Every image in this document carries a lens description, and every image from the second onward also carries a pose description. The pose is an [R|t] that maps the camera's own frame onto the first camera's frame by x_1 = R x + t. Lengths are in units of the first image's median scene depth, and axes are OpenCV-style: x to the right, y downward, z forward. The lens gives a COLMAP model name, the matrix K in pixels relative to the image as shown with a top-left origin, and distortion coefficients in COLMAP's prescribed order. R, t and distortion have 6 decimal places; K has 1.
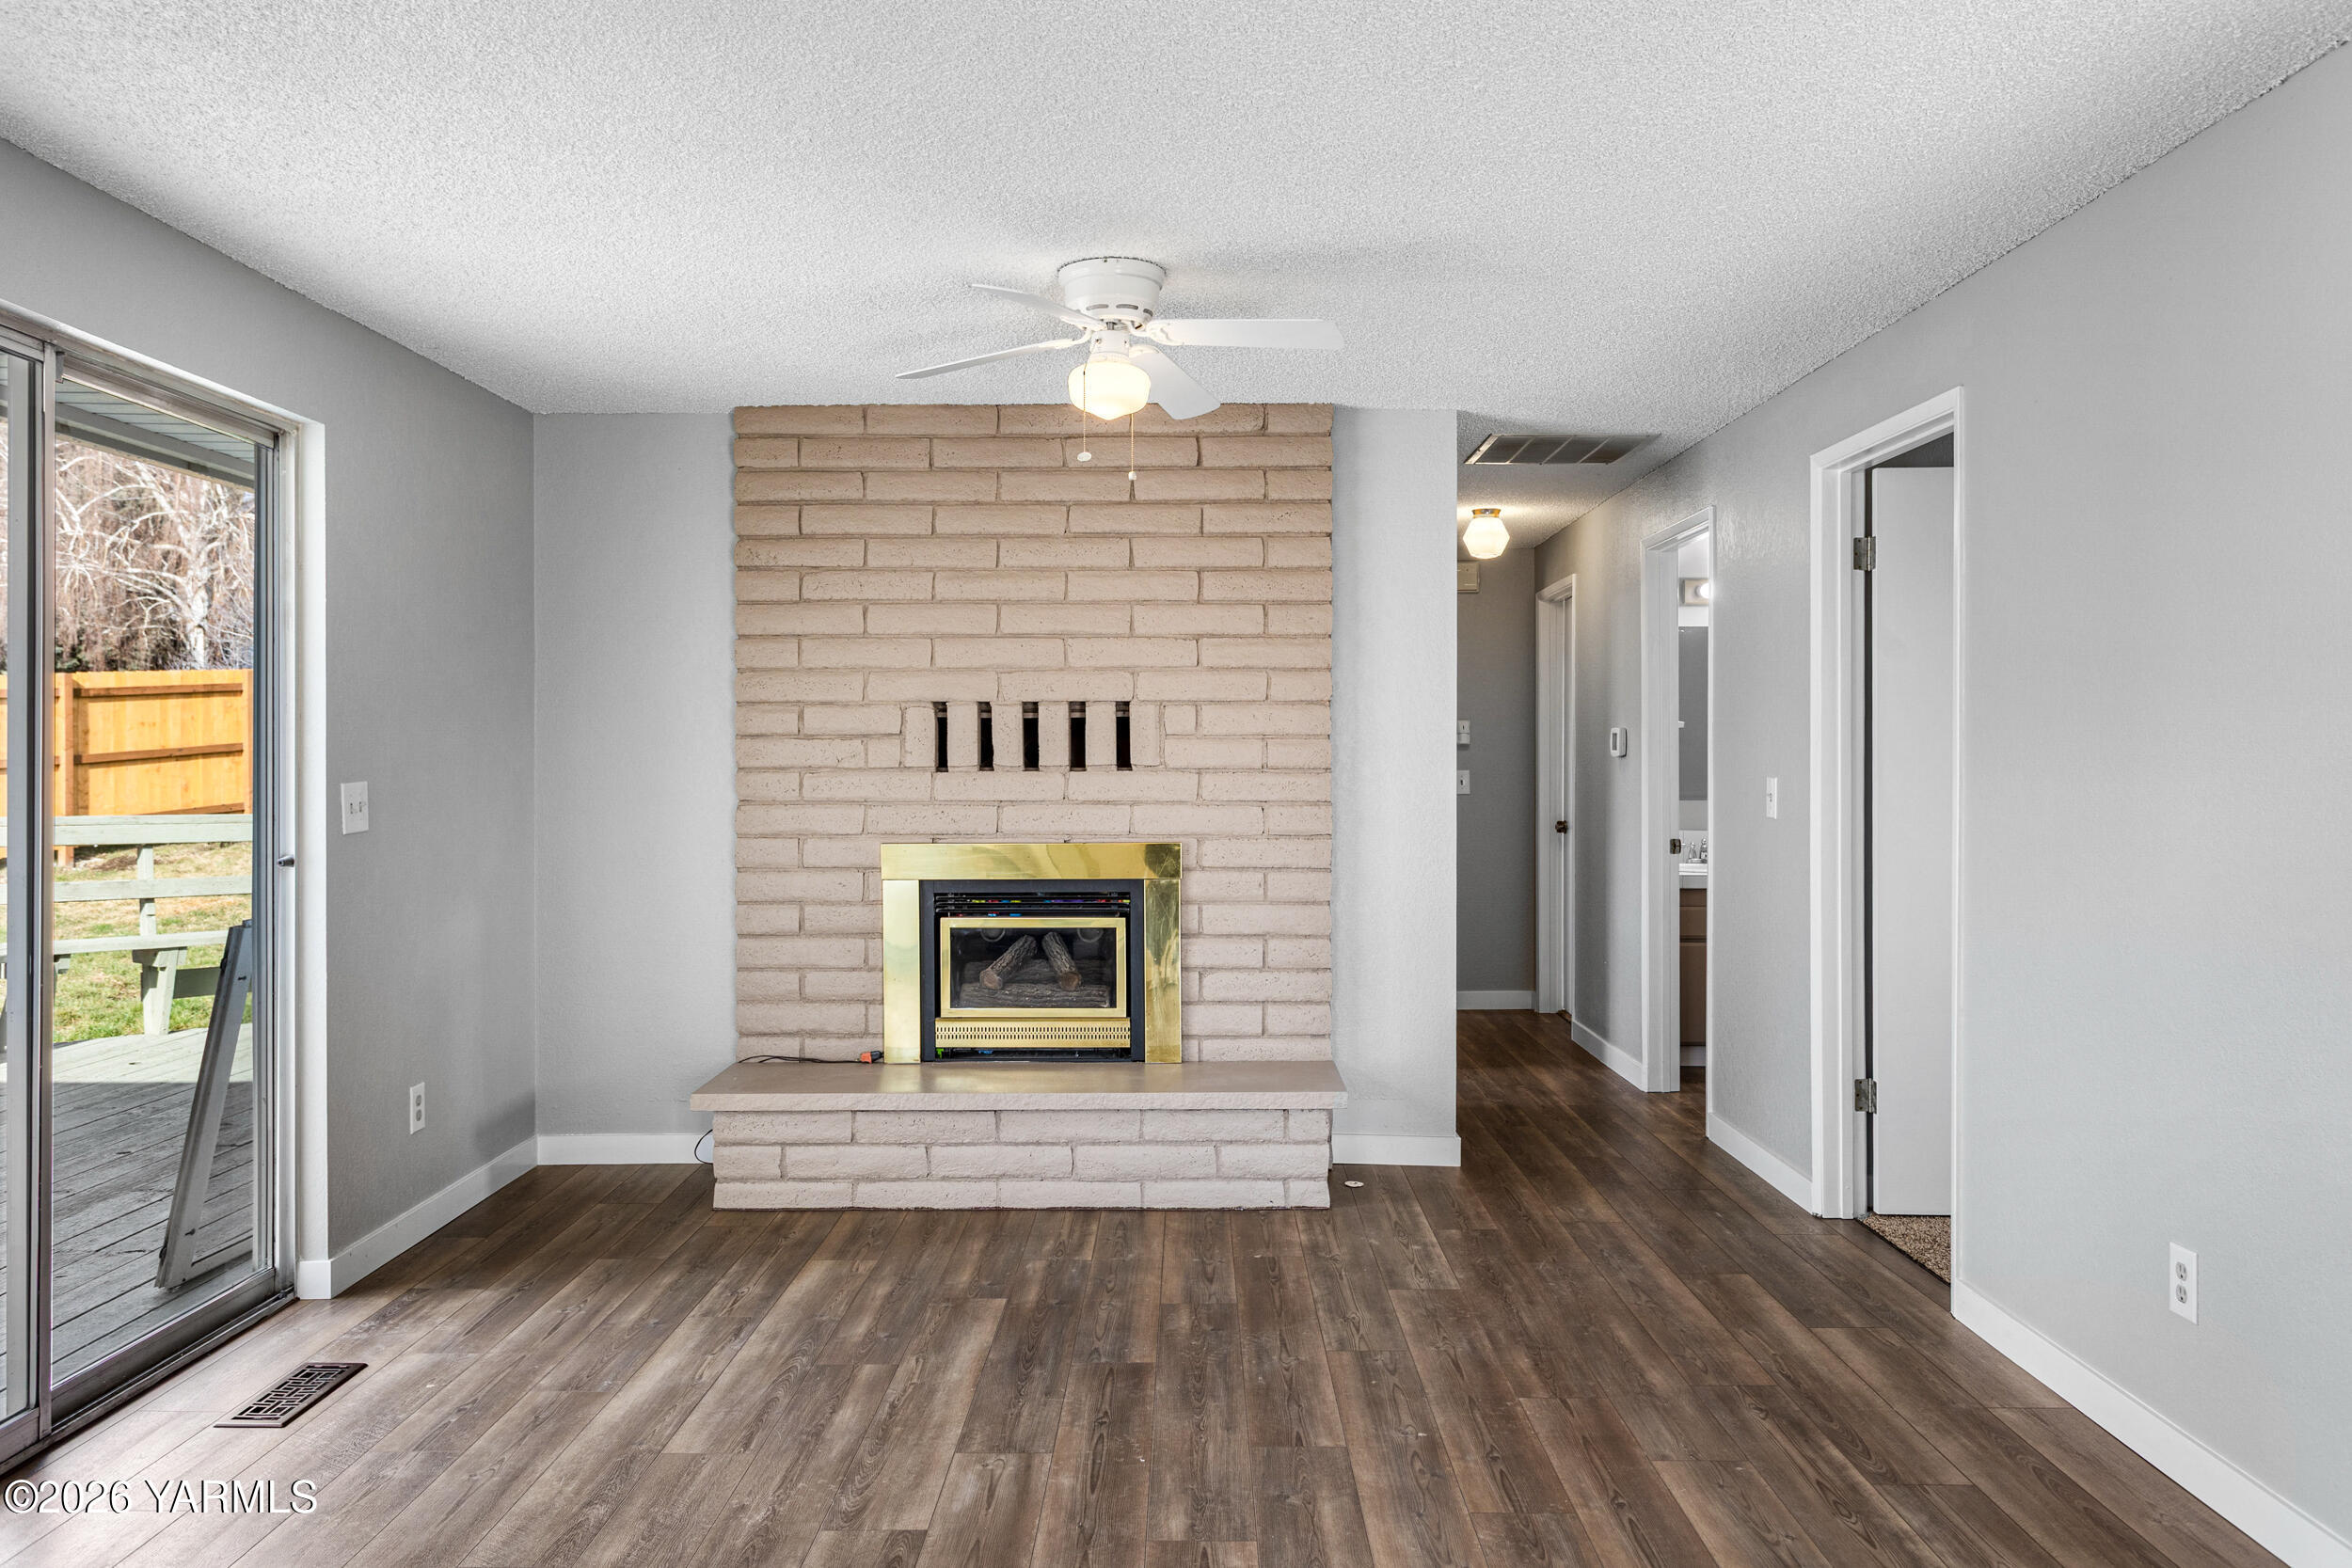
lens RADIAL K [[1721.5, 0, 1173.0], [0, 1721.5, 780.0], [0, 0, 1]] dist [0.000232, -0.002065]
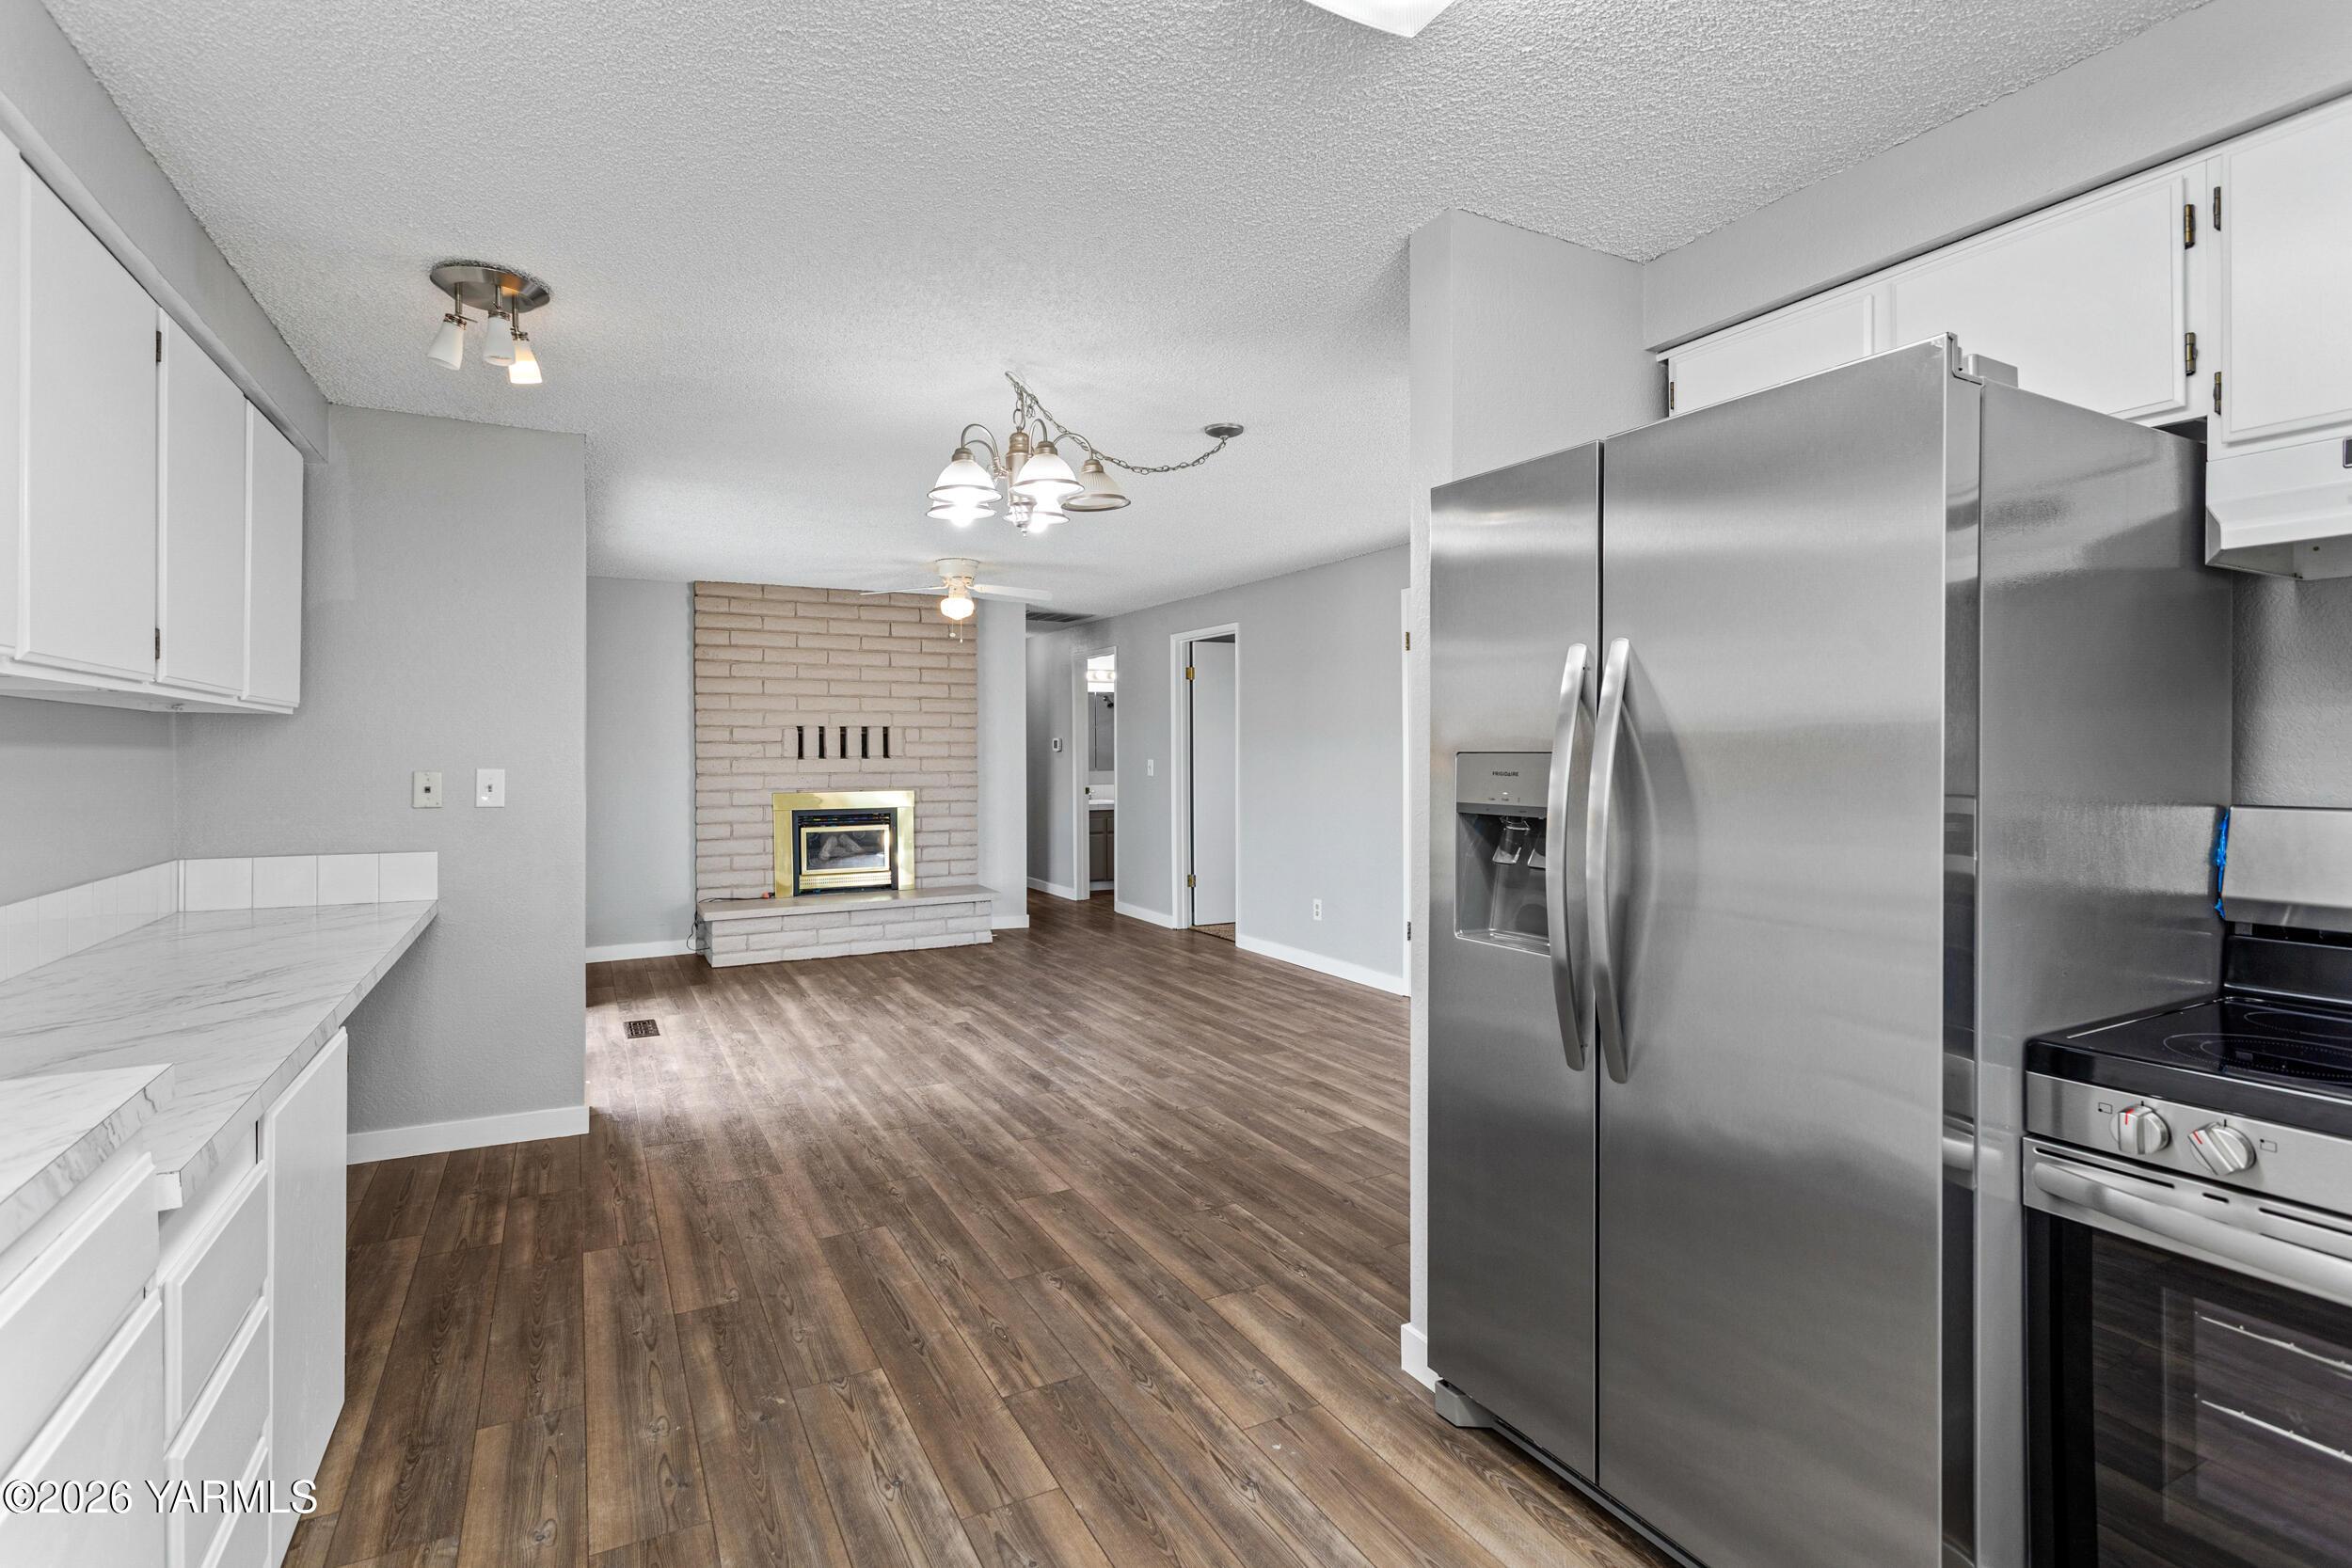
lens RADIAL K [[1134.0, 0, 1179.1], [0, 1134.0, 766.0], [0, 0, 1]] dist [0.006397, 0.000532]
pose [[0.875209, -0.008389, 0.483671, -0.403982], [0.008521, 0.999962, 0.001925, 0.004833], [-0.483669, 0.002436, 0.875248, -0.451362]]
